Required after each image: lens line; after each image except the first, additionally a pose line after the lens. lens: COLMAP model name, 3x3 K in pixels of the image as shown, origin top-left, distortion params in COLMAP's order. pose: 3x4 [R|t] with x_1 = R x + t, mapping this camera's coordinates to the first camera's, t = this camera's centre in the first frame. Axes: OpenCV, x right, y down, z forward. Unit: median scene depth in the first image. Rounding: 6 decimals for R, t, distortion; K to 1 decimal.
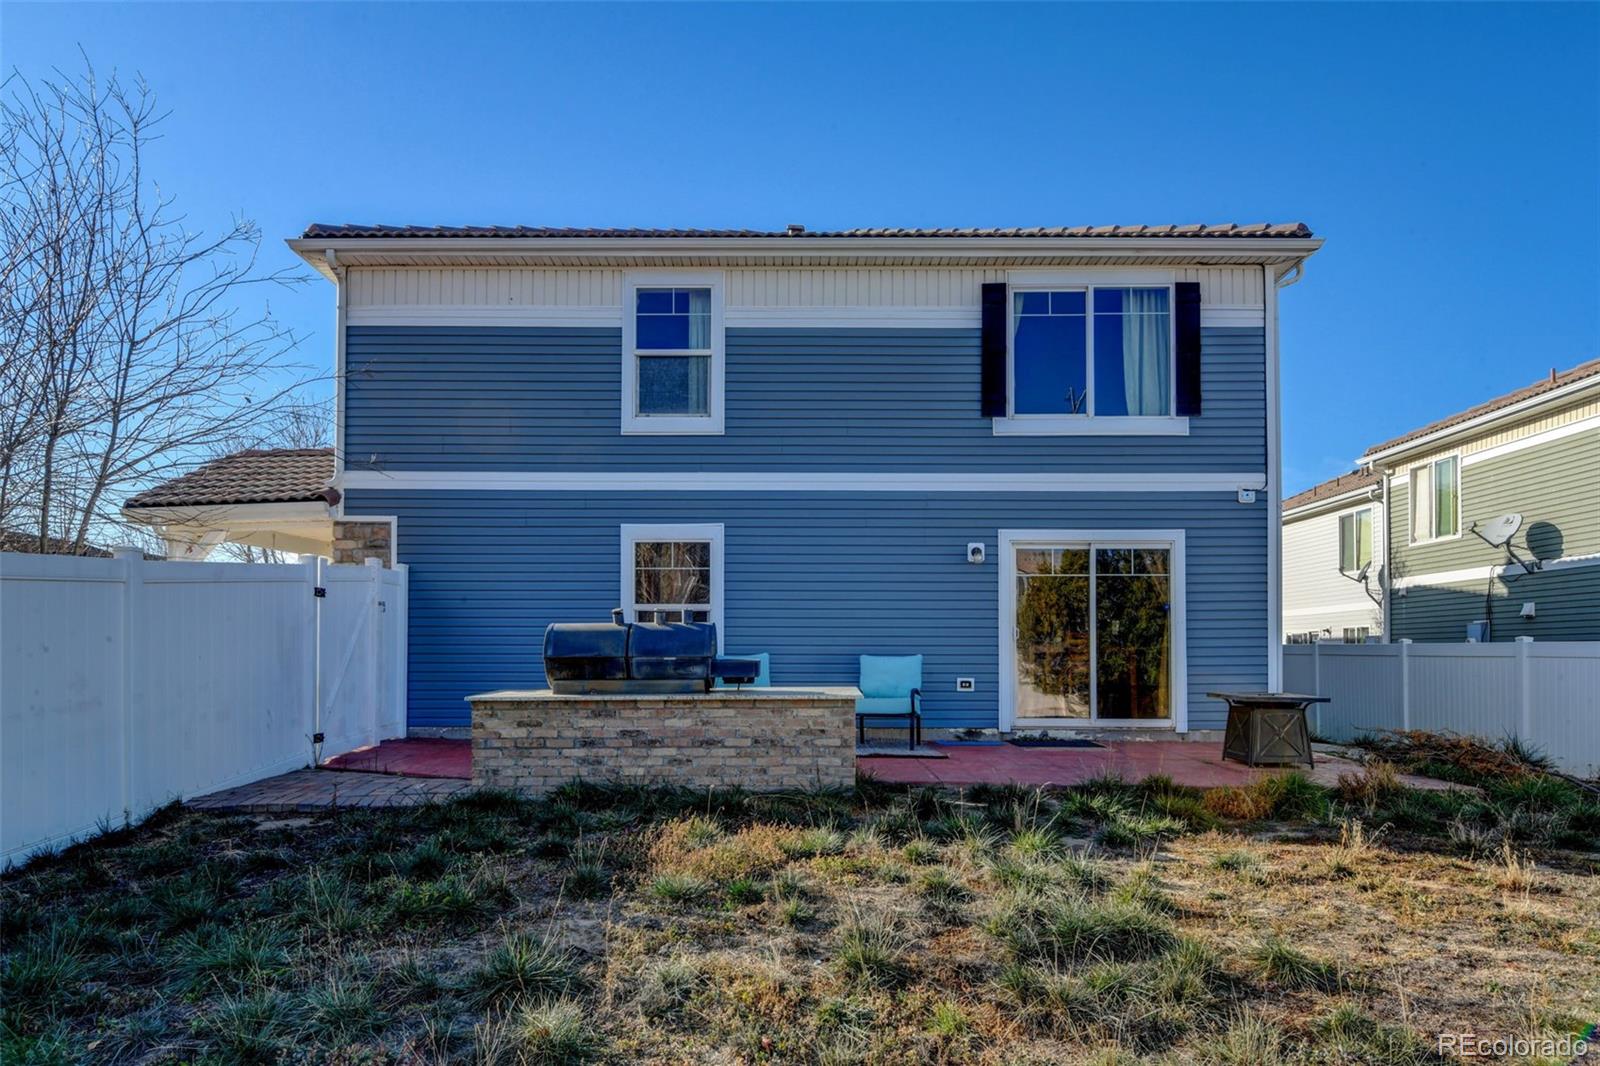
lens RADIAL K [[1000.7, 0, 797.7], [0, 1000.7, 636.6], [0, 0, 1]] dist [-0.001487, -0.002139]
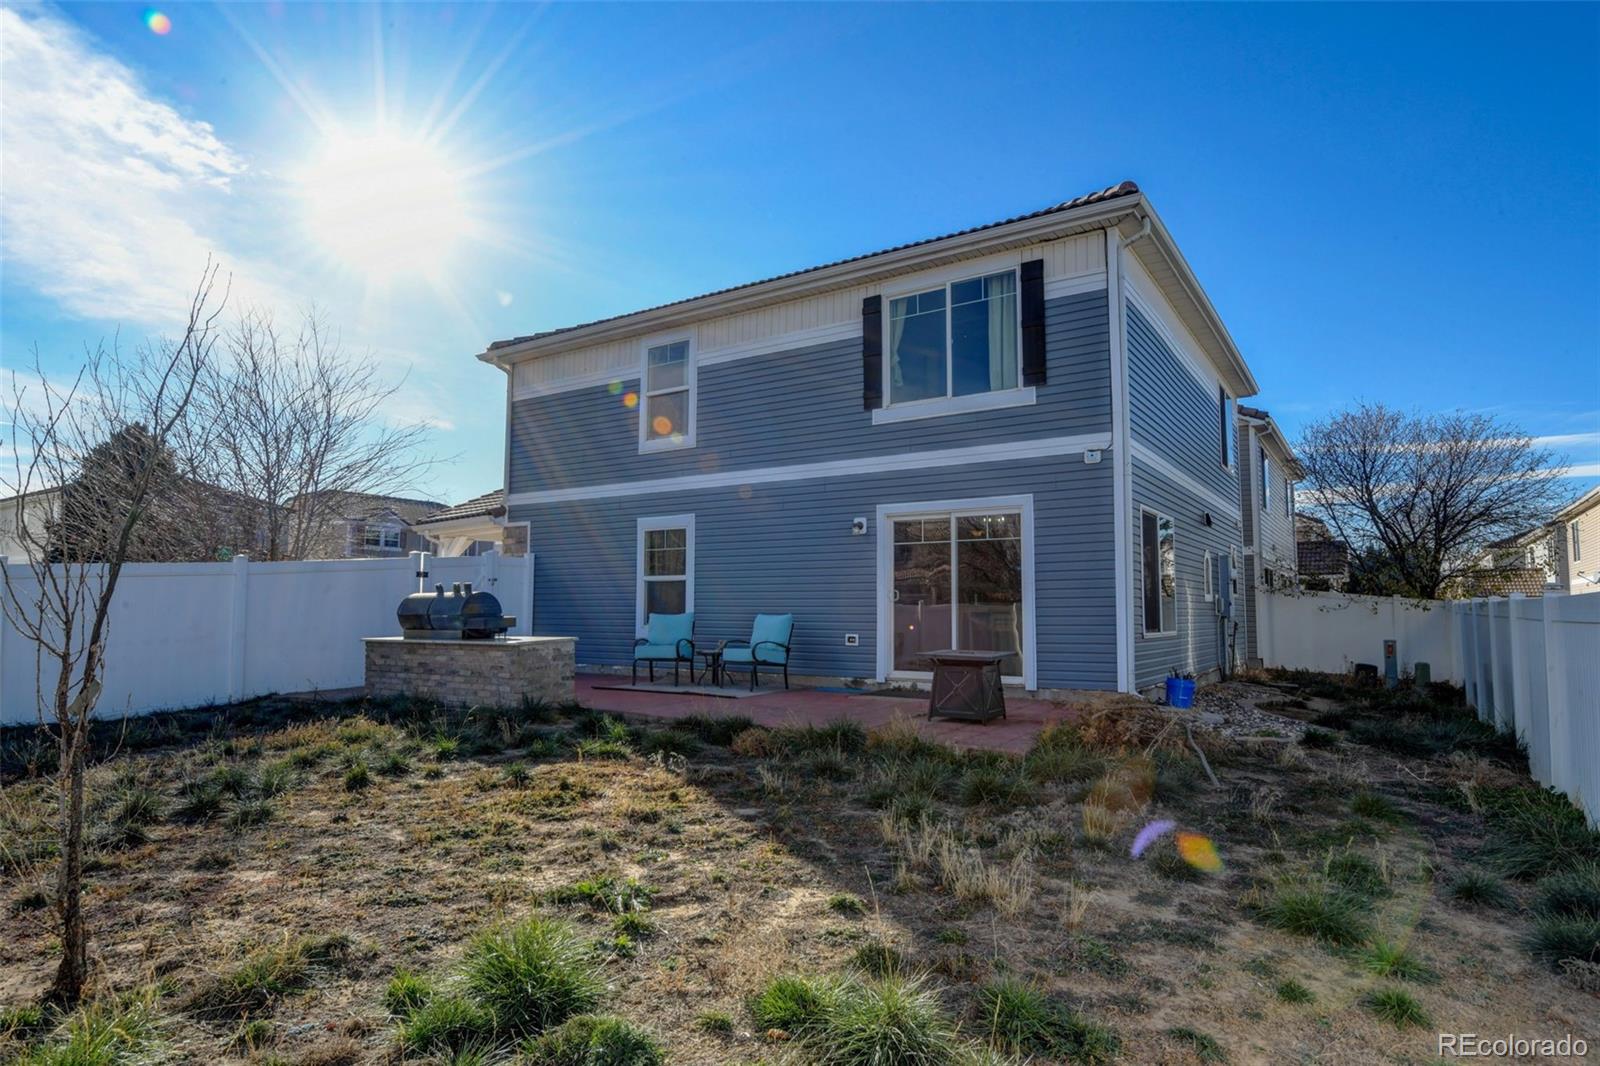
lens RADIAL K [[888.6, 0, 800.8], [0, 888.6, 533.4], [0, 0, 1]] dist [0.001200, 0.000261]
pose [[0.839125, -0.046406, -0.541955, 0.680637], [0.008254, 0.997326, -0.072617, -0.000646], [0.543876, 0.056462, 0.837264, 0.096100]]
